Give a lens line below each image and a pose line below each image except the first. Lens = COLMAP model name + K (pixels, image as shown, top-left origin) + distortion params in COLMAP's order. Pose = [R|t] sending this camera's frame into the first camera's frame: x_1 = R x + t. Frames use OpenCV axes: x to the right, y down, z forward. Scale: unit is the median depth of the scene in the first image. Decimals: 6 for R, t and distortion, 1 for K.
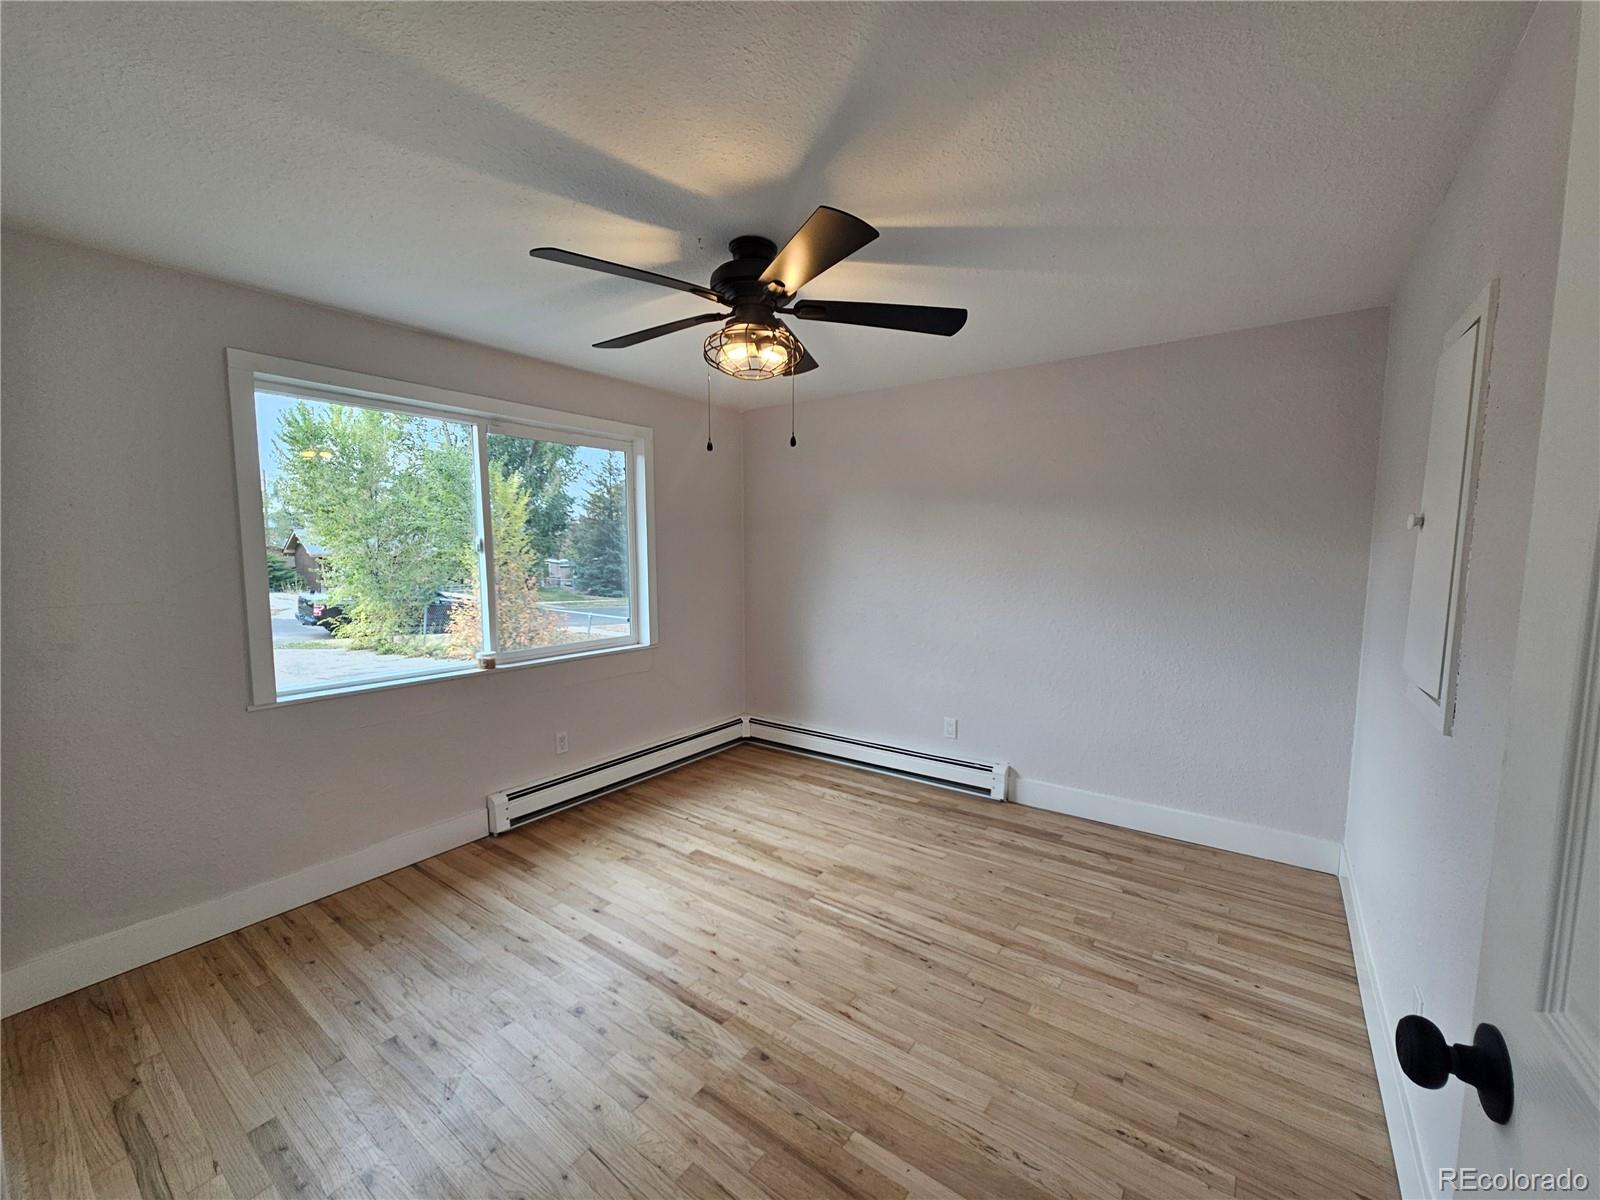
lens RADIAL K [[649.2, 0, 797.5], [0, 649.2, 605.2], [0, 0, 1]] dist [0.000776, -0.000009]
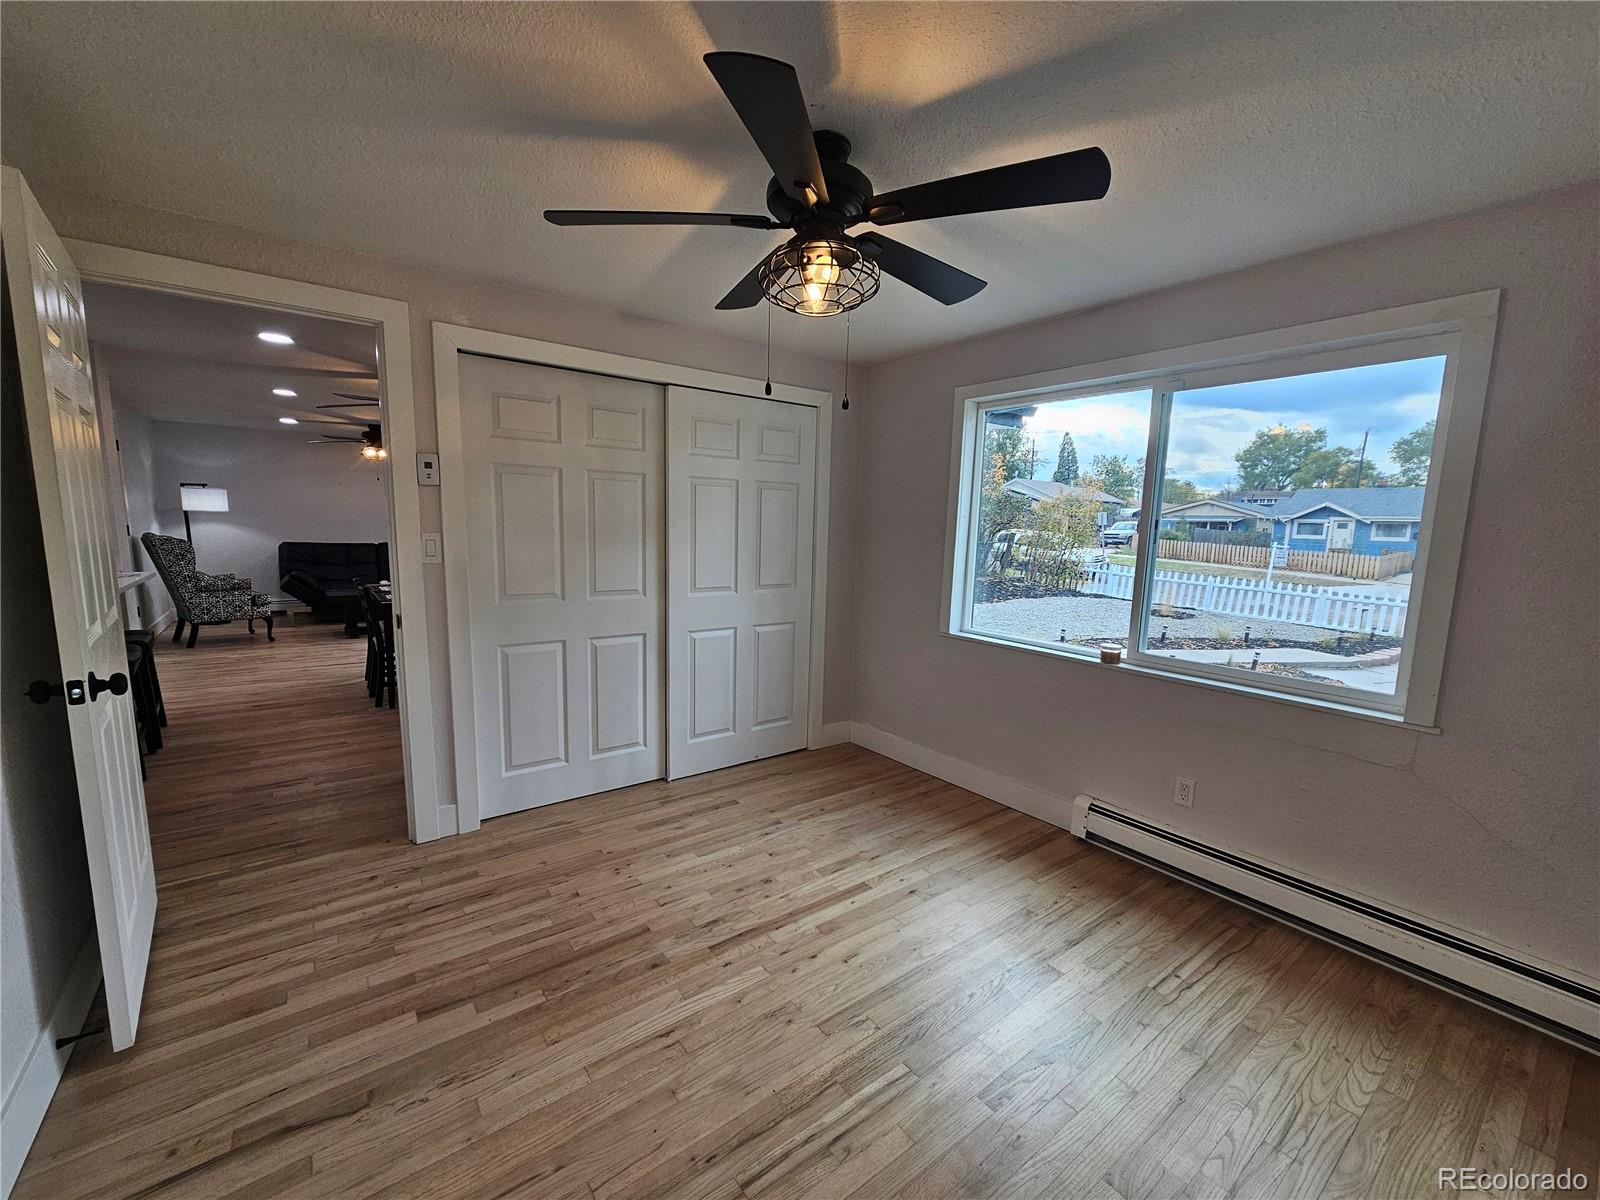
lens RADIAL K [[649.2, 0, 793.2], [0, 649.2, 608.5], [0, 0, 1]] dist [0.000776, -0.000009]
pose [[-0.283718, 0.123712, -0.950894, 0.716573], [-0.112201, 0.980548, 0.161047, -0.105554], [0.952321, 0.152383, -0.264319, 1.161051]]
